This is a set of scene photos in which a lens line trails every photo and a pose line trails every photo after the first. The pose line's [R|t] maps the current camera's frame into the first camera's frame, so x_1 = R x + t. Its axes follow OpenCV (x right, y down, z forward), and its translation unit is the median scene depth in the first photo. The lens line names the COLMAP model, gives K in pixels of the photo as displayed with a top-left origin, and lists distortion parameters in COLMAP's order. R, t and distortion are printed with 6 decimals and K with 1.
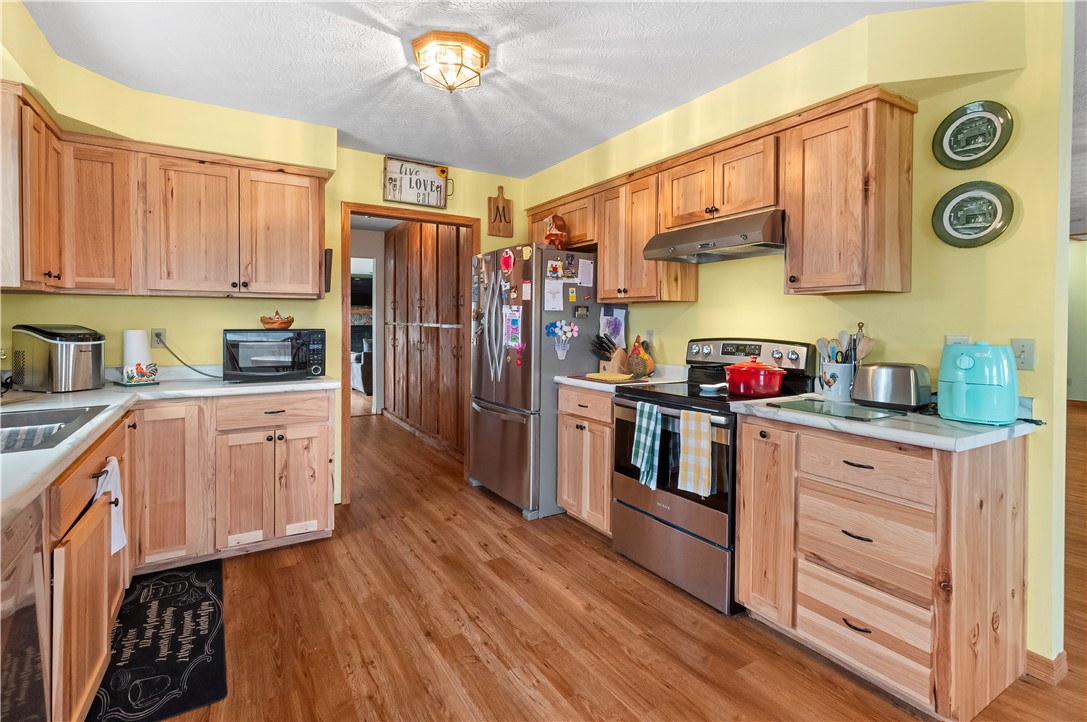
lens RADIAL K [[520.4, 0, 542.7], [0, 520.4, 325.9], [0, 0, 1]] dist [-0.002546, -0.000417]
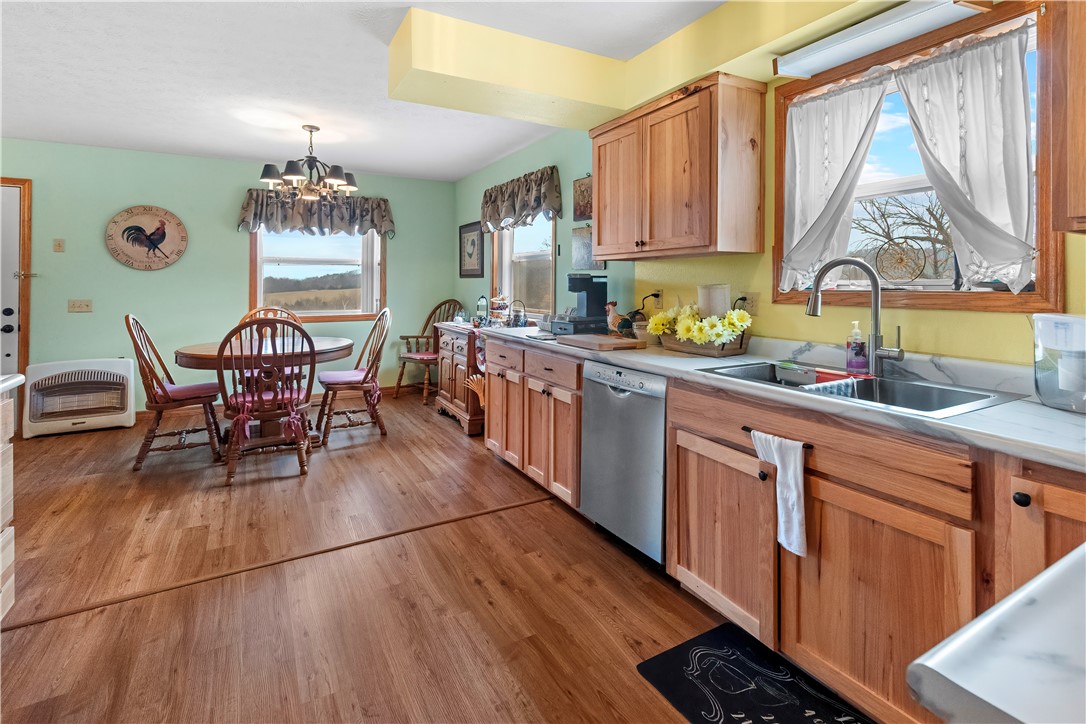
lens RADIAL K [[519.3, 0, 546.0], [0, 519.3, 280.8], [0, 0, 1]] dist [0.000172, -0.000012]
pose [[-0.999406, -0.005136, 0.034090, -0.320355], [-0.005083, 0.999986, 0.001653, -0.008691], [-0.034098, 0.001479, -0.999417, 1.347194]]
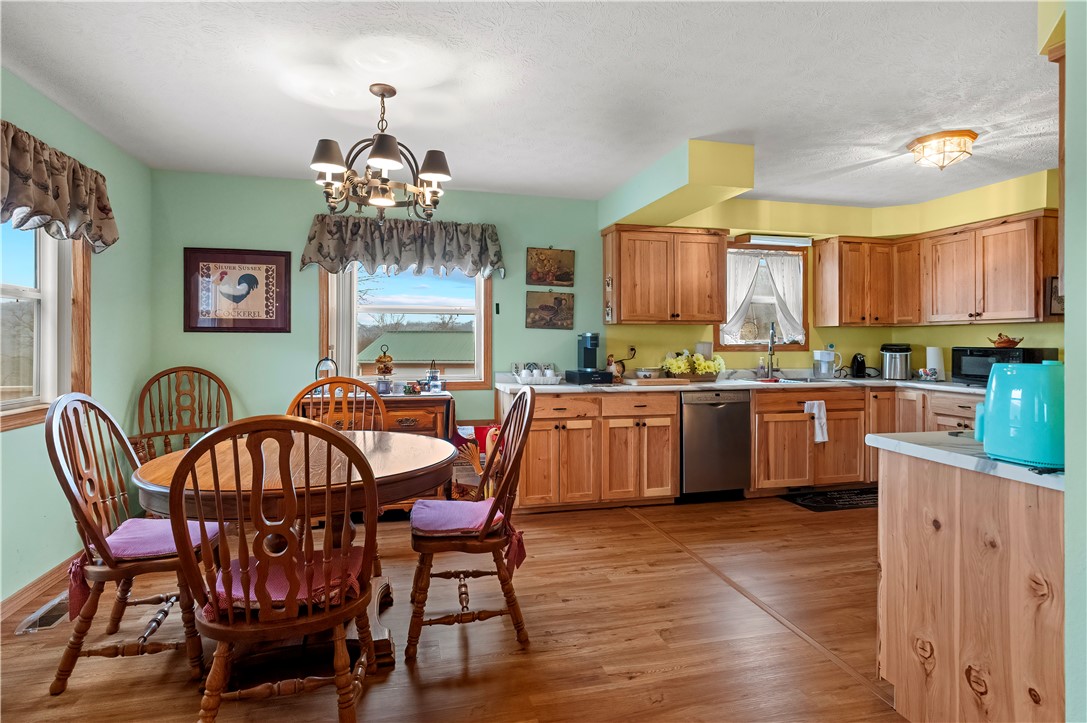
lens RADIAL K [[562.3, 0, 541.4], [0, 562.3, 341.5], [0, 0, 1]] dist [-0.001836, -0.000188]
pose [[-0.306426, -0.002071, -0.951892, 1.369609], [-0.009712, 0.999952, 0.000950, 0.001496], [0.951845, 0.009536, -0.306432, 0.417053]]
